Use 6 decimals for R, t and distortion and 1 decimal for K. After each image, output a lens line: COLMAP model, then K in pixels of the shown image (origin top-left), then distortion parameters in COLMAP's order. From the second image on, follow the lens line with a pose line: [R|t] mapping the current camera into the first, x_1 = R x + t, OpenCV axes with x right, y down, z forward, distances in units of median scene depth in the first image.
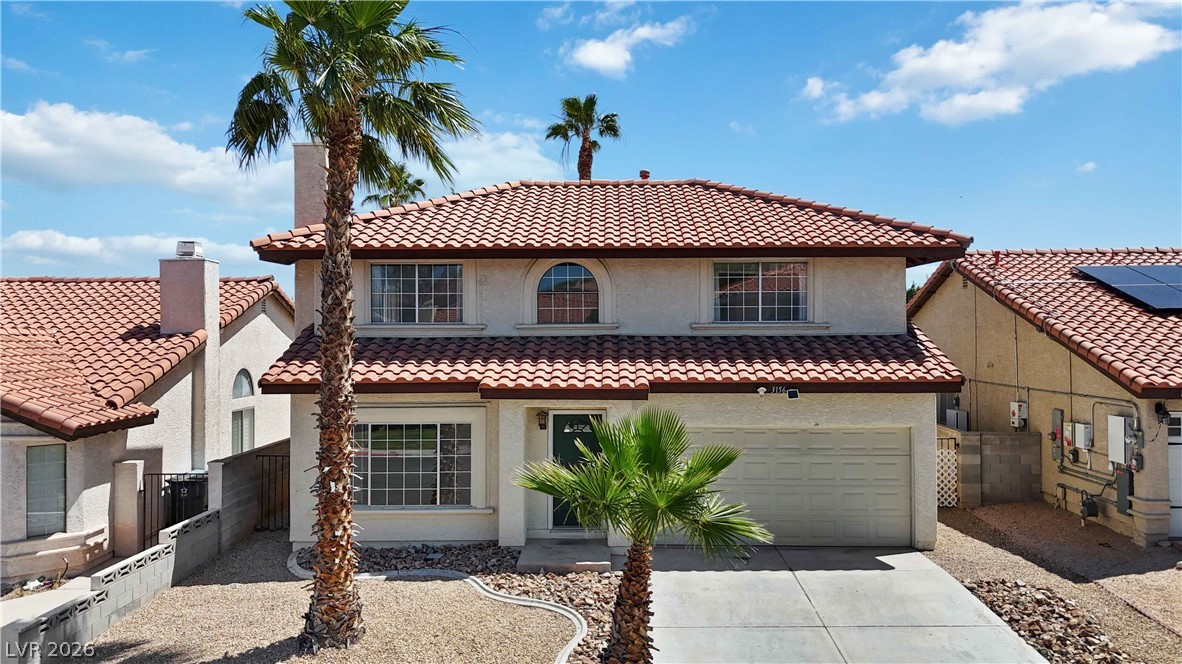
lens RADIAL K [[880.3, 0, 591.0], [0, 880.3, 332.0], [0, 0, 1]] dist [0.045897, -0.037700]
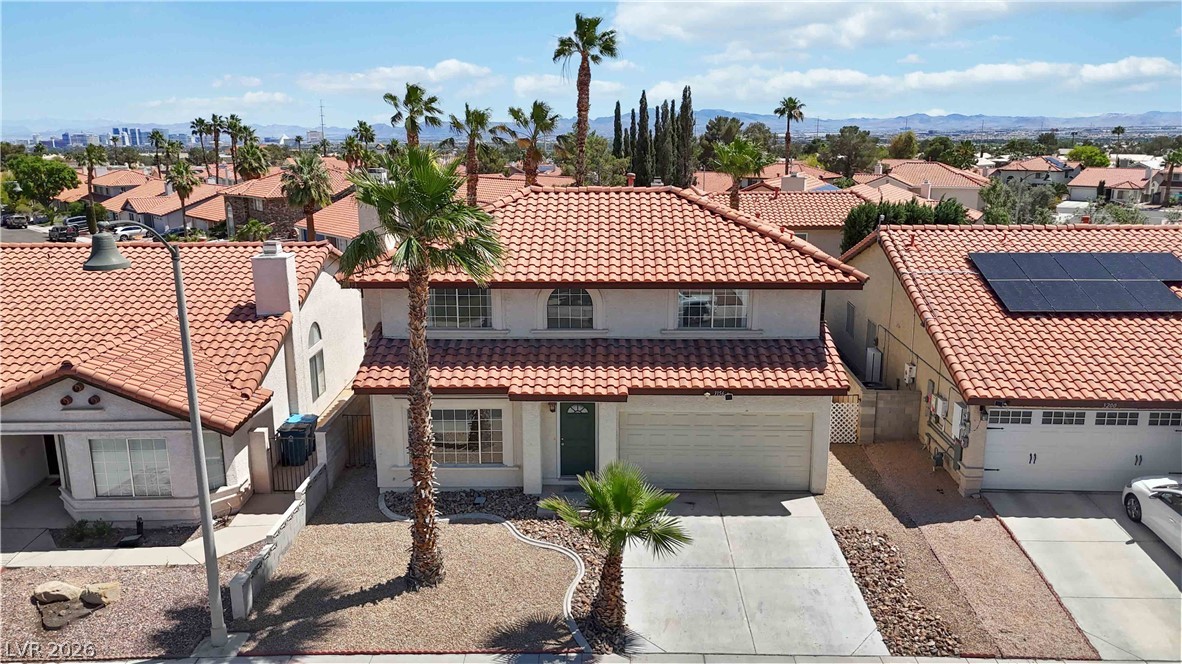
lens RADIAL K [[880.3, 0, 591.0], [0, 880.3, 332.0], [0, 0, 1]] dist [0.045897, -0.037700]
pose [[0.999997, -0.000810, 0.002210, 0.003274], [0.000277, 0.972904, 0.231207, -0.354837], [-0.002337, -0.231206, 0.972902, -0.352137]]
